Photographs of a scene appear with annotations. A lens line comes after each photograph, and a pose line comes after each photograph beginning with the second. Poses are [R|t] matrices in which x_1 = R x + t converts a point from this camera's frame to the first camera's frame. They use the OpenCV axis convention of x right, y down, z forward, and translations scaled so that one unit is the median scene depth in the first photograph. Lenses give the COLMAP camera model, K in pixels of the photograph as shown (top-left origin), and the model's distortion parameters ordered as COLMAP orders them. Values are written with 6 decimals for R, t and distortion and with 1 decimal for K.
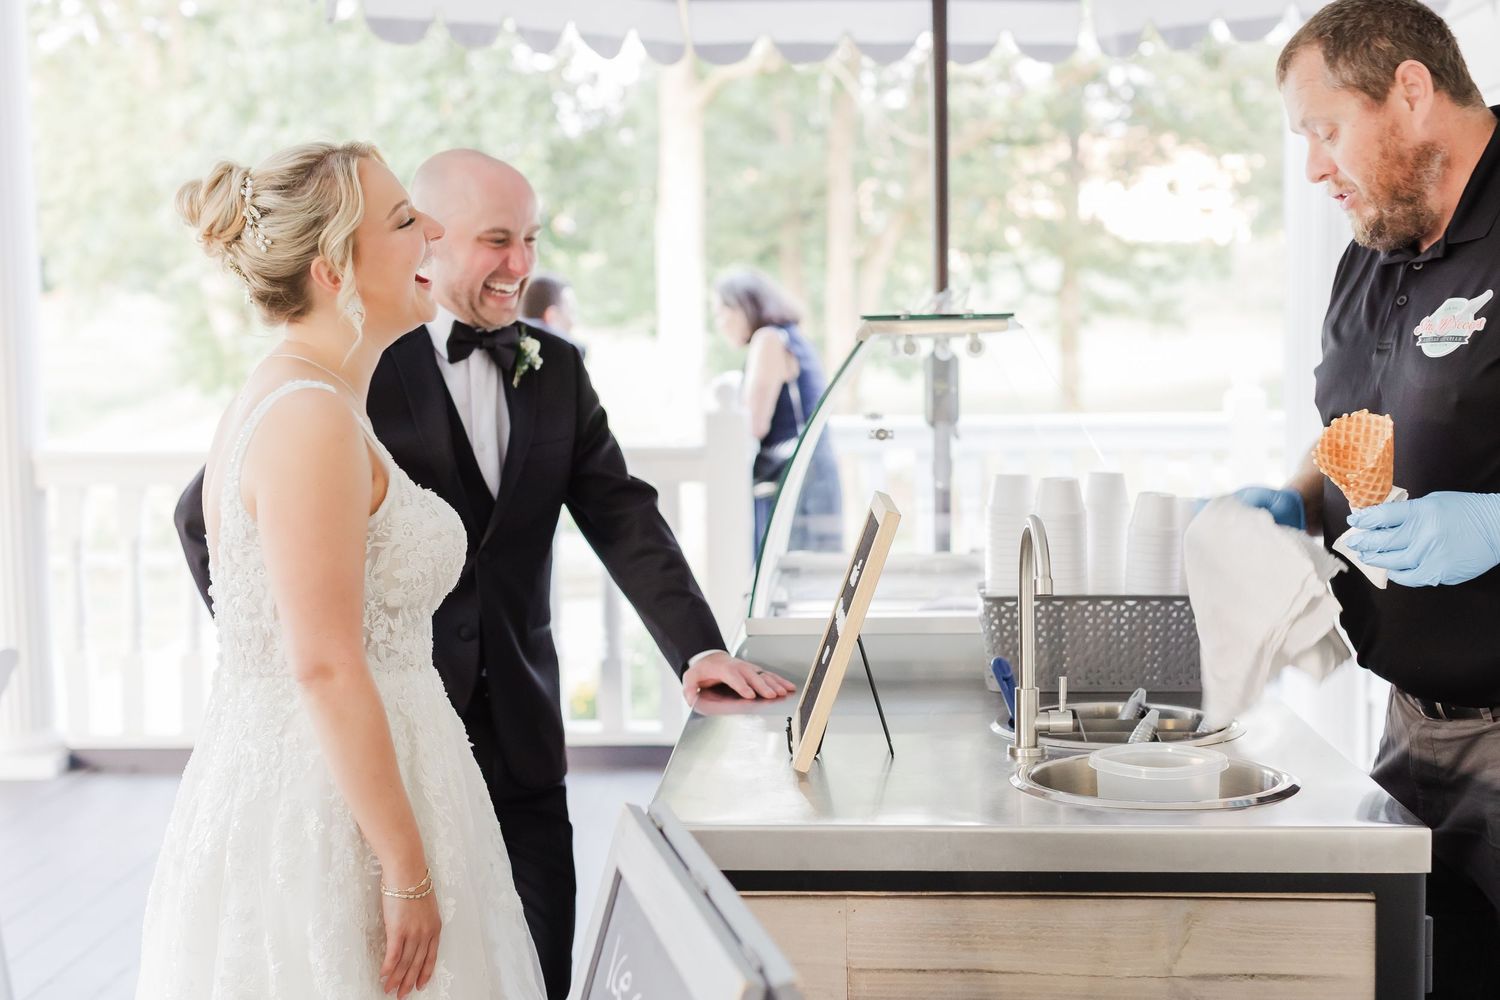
lens RADIAL K [[2210.2, 0, 750.0], [0, 2210.2, 500.0], [0, 0, 1]] dist [0.035224, -0.524240]
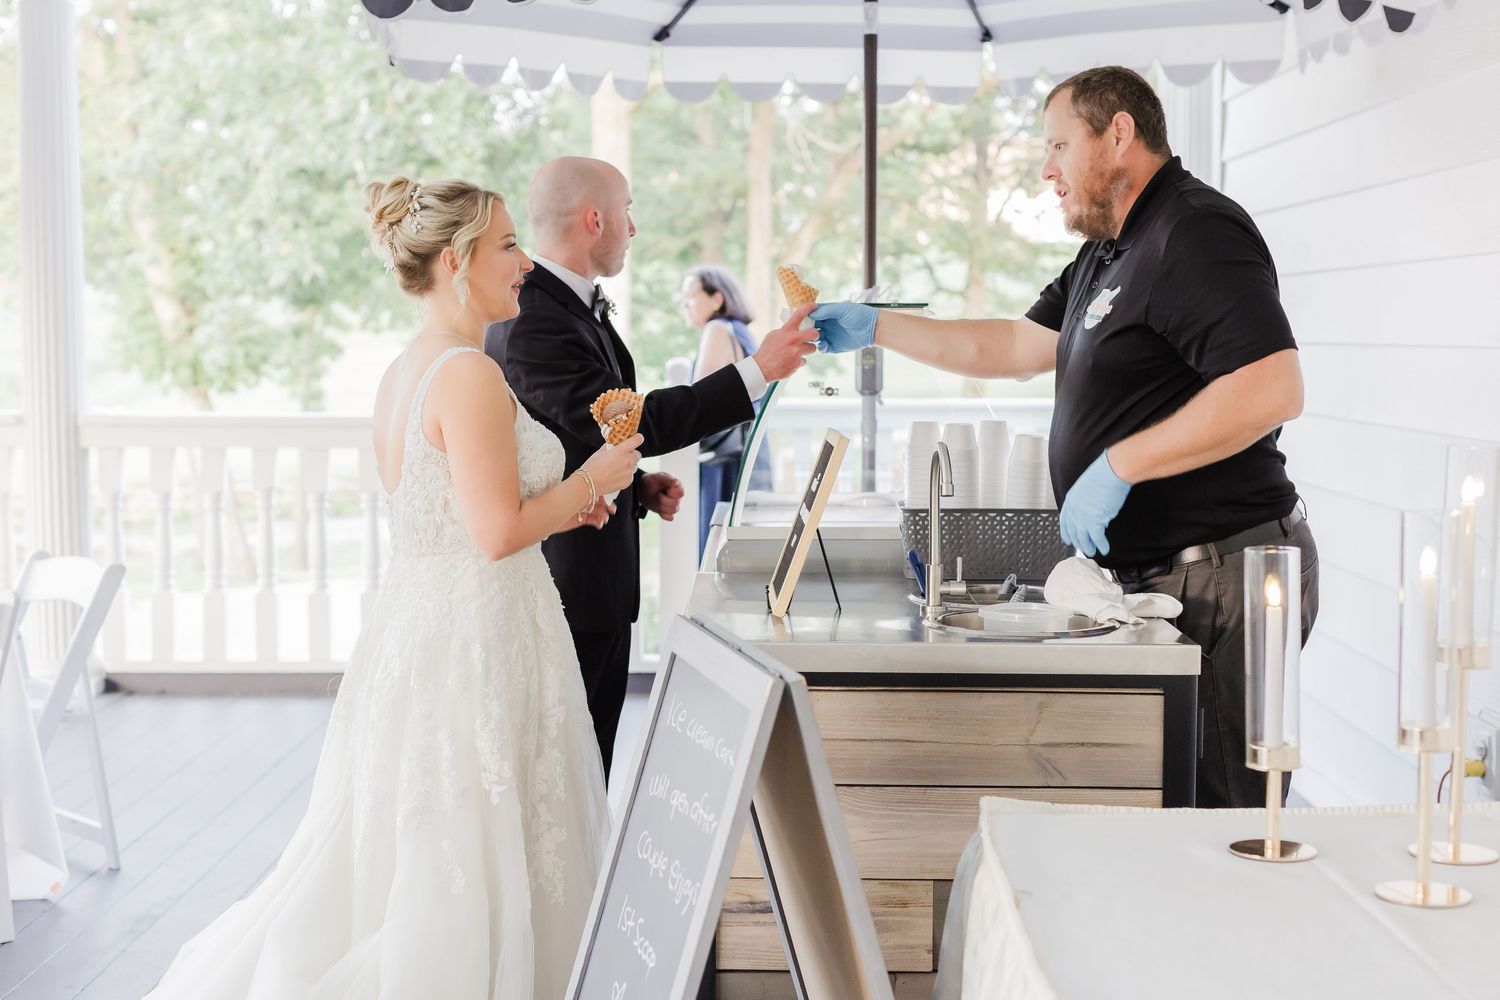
lens RADIAL K [[2210.2, 0, 750.0], [0, 2210.2, 500.0], [0, 0, 1]] dist [0.035224, -0.524240]
pose [[0.999066, 0.009804, 0.042073, -0.047119], [-0.009867, 0.999950, 0.001301, 0.036940], [-0.042058, -0.001715, 0.999114, -0.366087]]
